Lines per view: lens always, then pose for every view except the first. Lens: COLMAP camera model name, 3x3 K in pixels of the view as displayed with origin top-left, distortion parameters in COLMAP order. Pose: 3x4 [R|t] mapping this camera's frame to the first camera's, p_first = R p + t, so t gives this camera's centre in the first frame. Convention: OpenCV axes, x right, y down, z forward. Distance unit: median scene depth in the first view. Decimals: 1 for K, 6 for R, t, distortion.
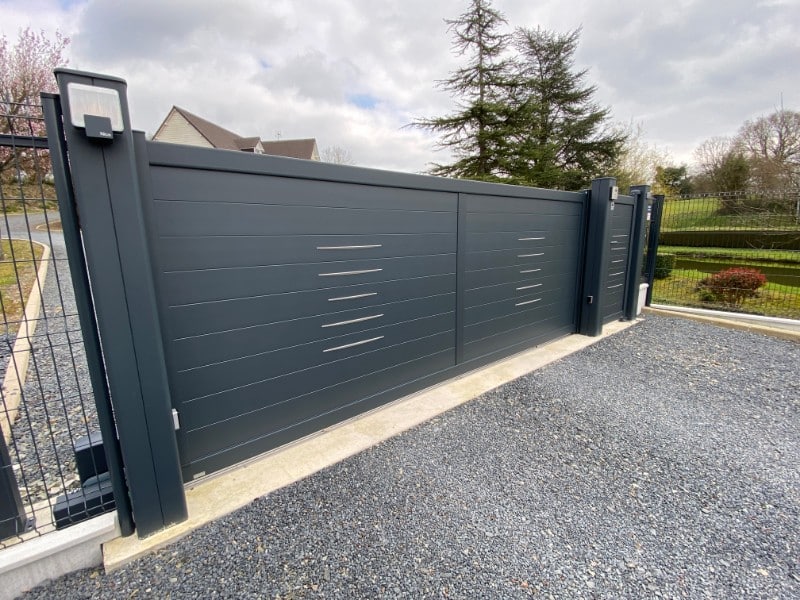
lens RADIAL K [[357.9, 0, 395.4], [0, 357.9, 300.4], [0, 0, 1]] dist [0.013783, -0.000153]
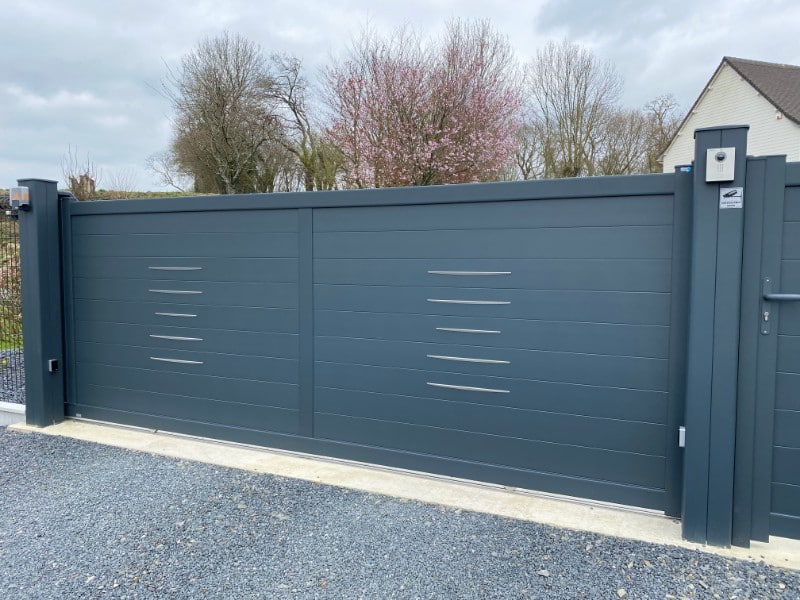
lens RADIAL K [[612.0, 0, 396.0], [0, 612.0, 296.1], [0, 0, 1]] dist [0.035016, -0.037400]
pose [[0.444707, 0.077006, -0.892360, 1.132271], [-0.176498, 0.984296, -0.003018, -0.110569], [0.878114, 0.158842, 0.451315, 0.466498]]
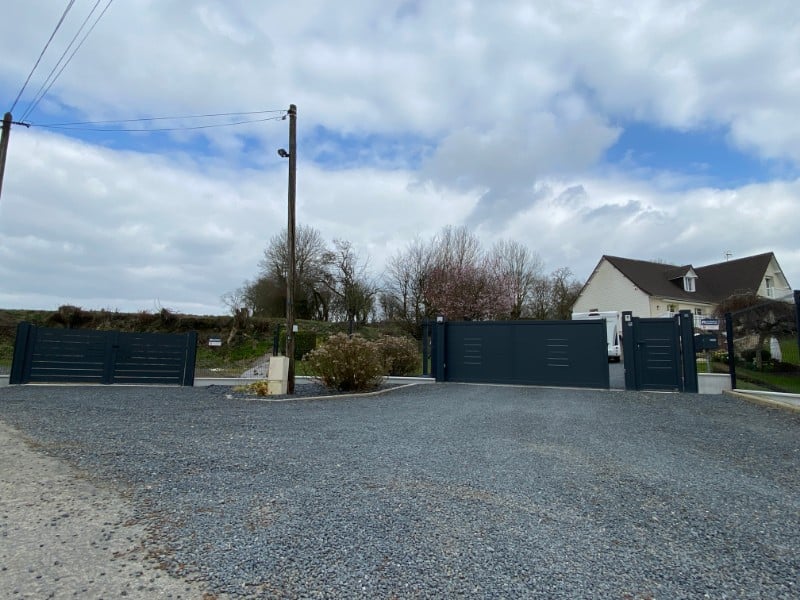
lens RADIAL K [[439.2, 0, 377.3], [0, 439.2, 302.2], [0, 0, 1]] dist [-0.025413, -0.000697]
pose [[0.452207, -0.100821, -0.886196, 2.381085], [-0.206221, 0.954849, -0.213861, 0.487679], [0.867745, 0.279462, 0.410998, -1.435060]]
